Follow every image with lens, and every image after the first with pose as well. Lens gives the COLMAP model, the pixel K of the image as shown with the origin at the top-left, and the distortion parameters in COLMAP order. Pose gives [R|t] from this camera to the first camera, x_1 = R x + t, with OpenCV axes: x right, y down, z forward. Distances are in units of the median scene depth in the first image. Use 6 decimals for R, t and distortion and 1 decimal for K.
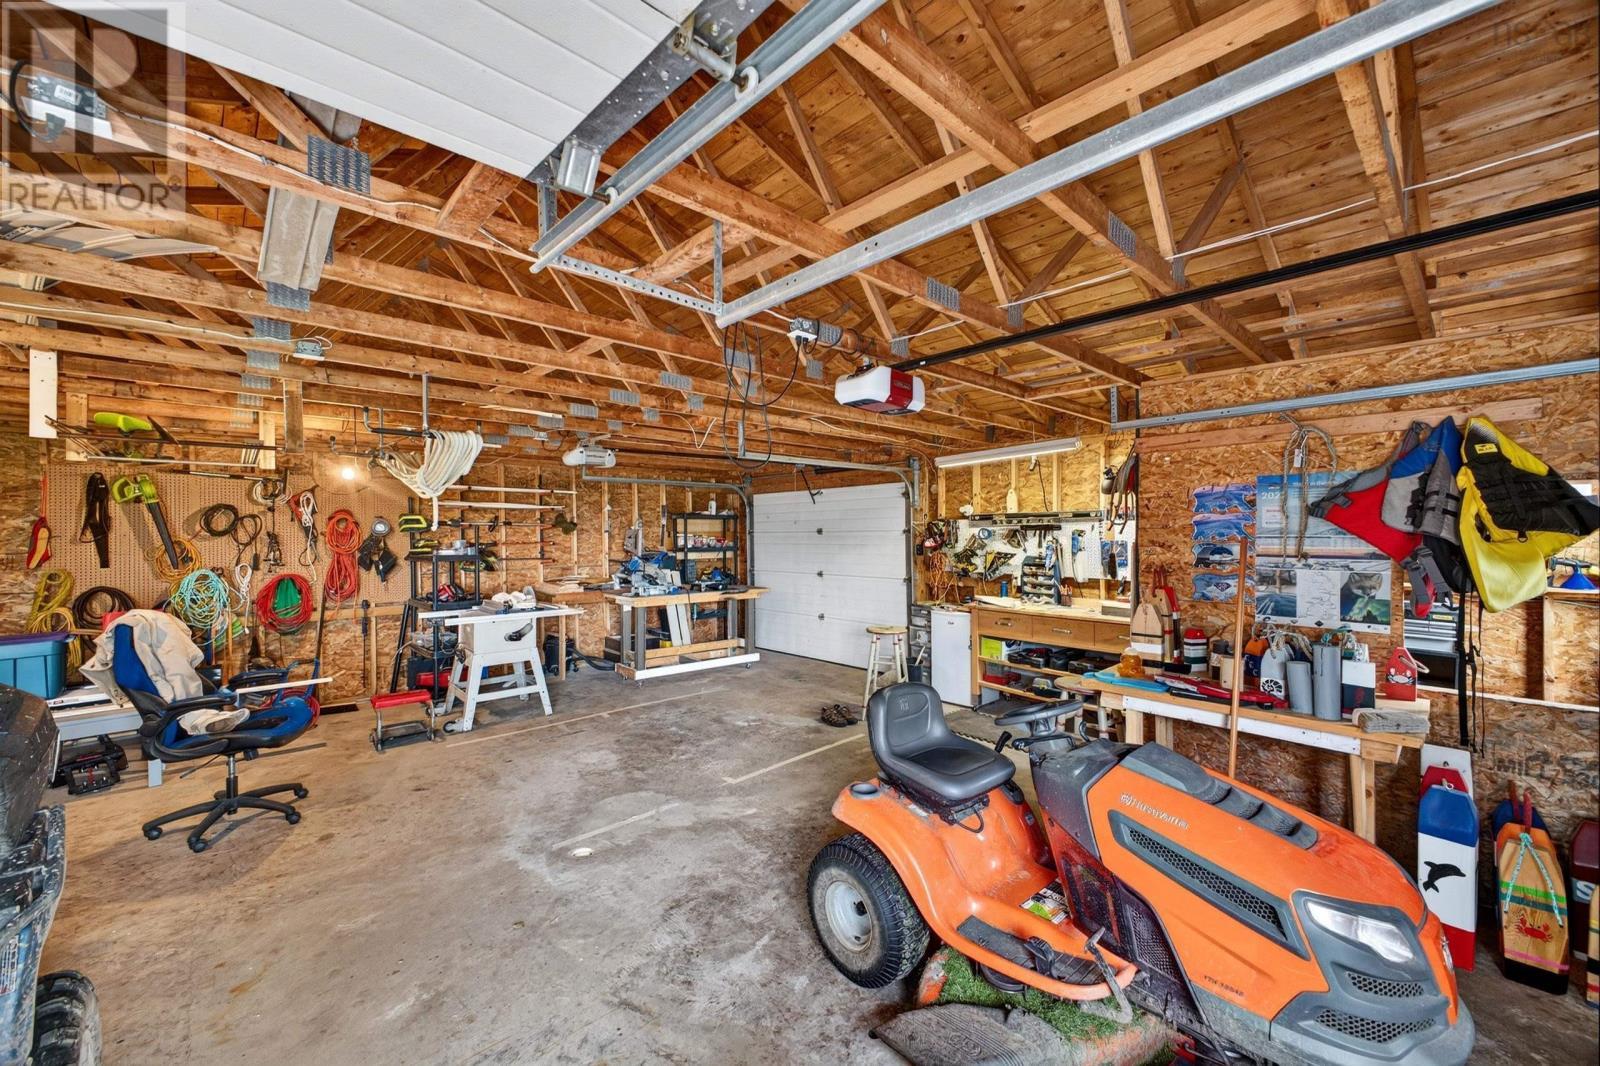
lens RADIAL K [[631.5, 0, 804.7], [0, 631.5, 535.3], [0, 0, 1]] dist [0.010255, -0.000322]
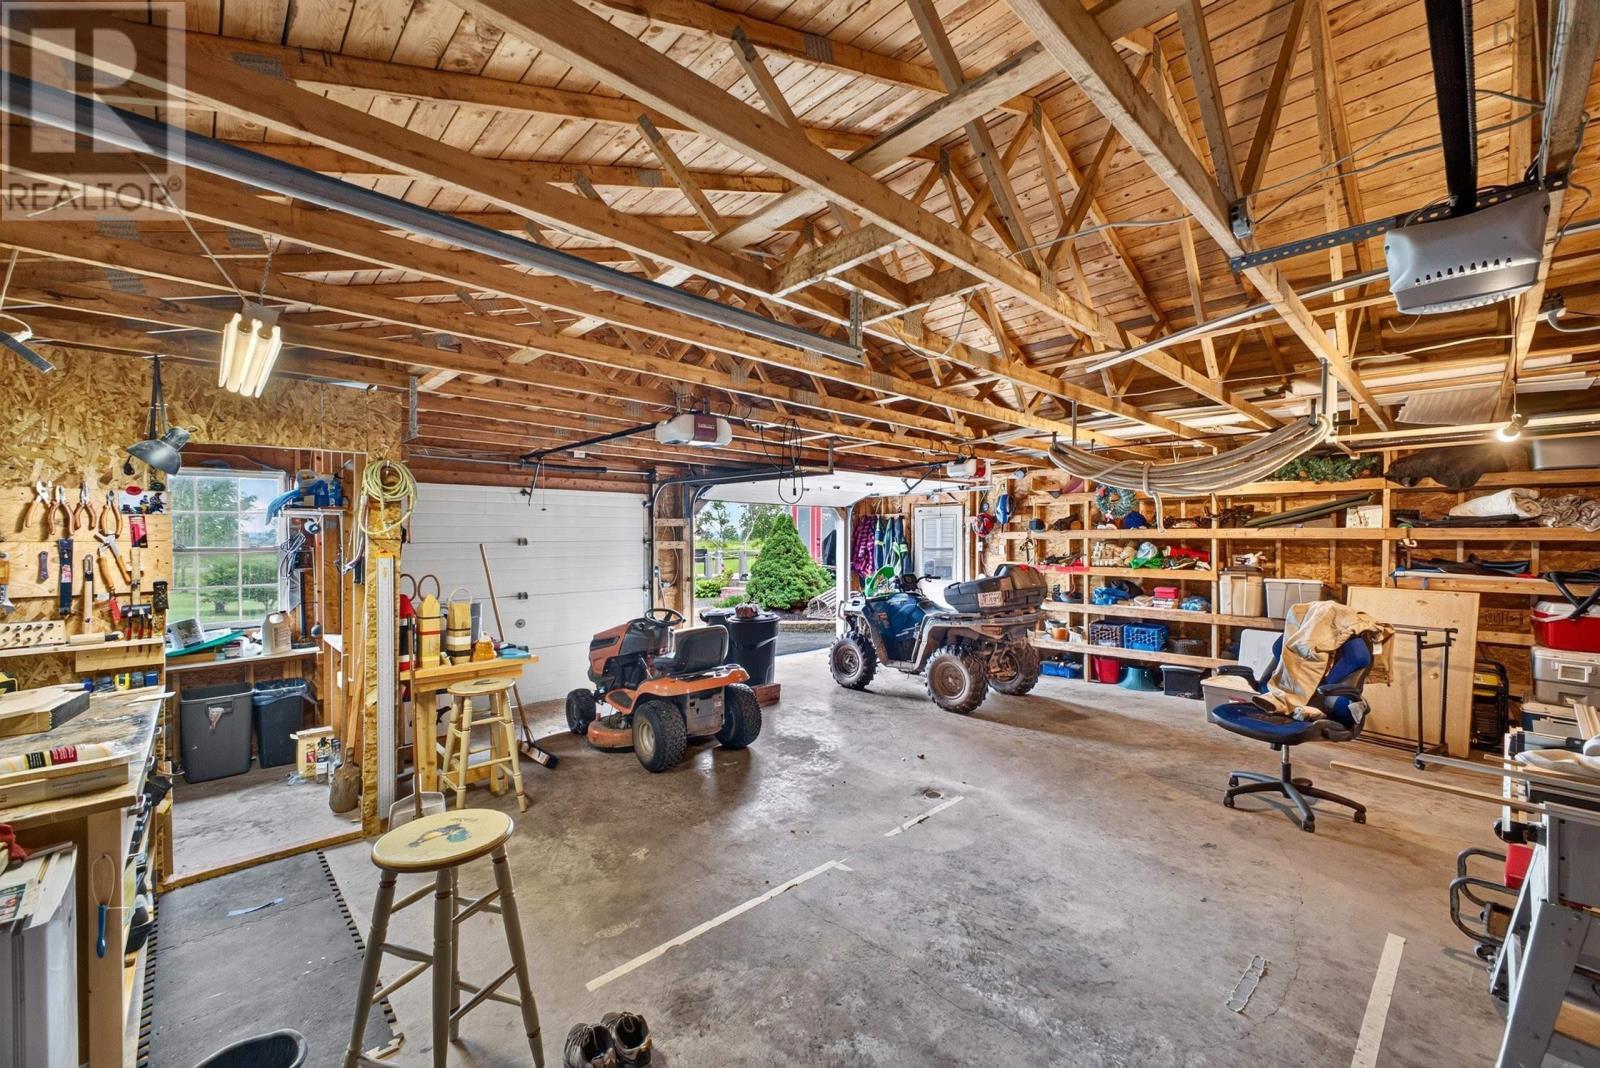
lens RADIAL K [[631.5, 0, 804.3], [0, 631.5, 536.3], [0, 0, 1]] dist [0.010255, -0.000322]
pose [[-0.999964, 0.008512, -0.000264, -0.070951], [0.008510, 0.999945, 0.006203, -0.011812], [0.000316, 0.006201, -0.999981, 1.592067]]
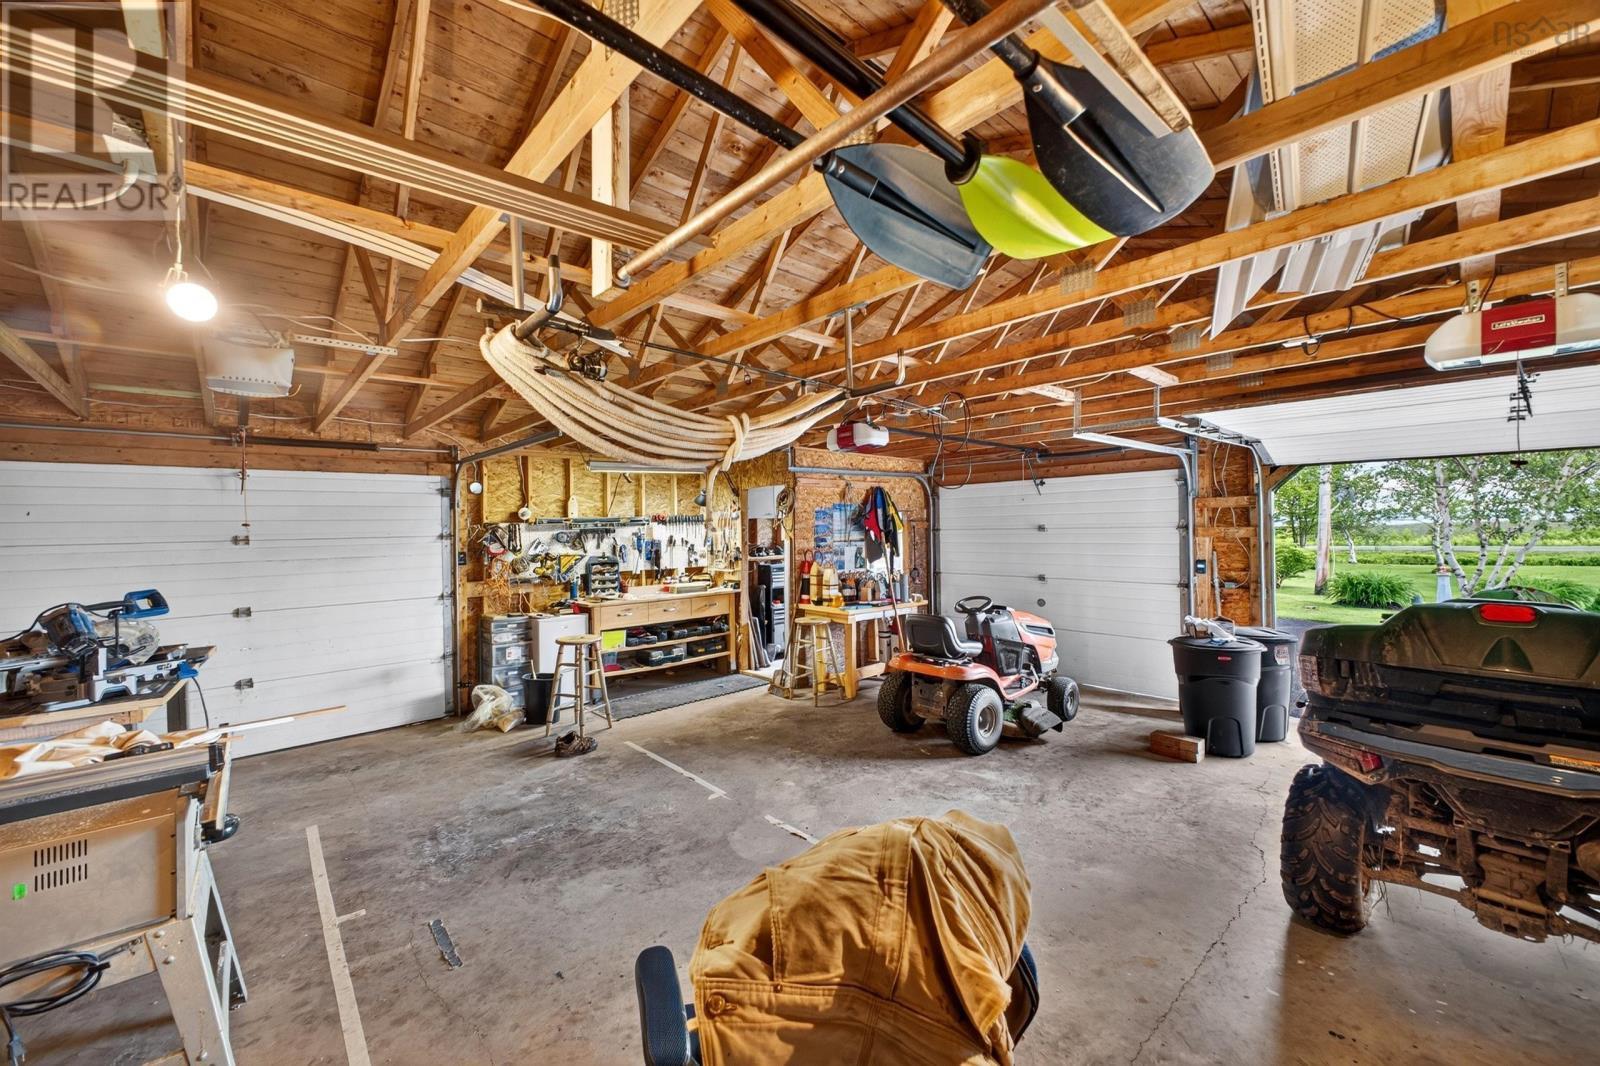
lens RADIAL K [[631.5, 0, 809.3], [0, 631.5, 524.7], [0, 0, 1]] dist [0.010255, -0.000322]
pose [[0.013786, 0.006806, 0.999882, -0.969185], [0.024288, 0.999680, -0.007139, -0.007893], [-0.999610, 0.024383, 0.013617, 0.759685]]
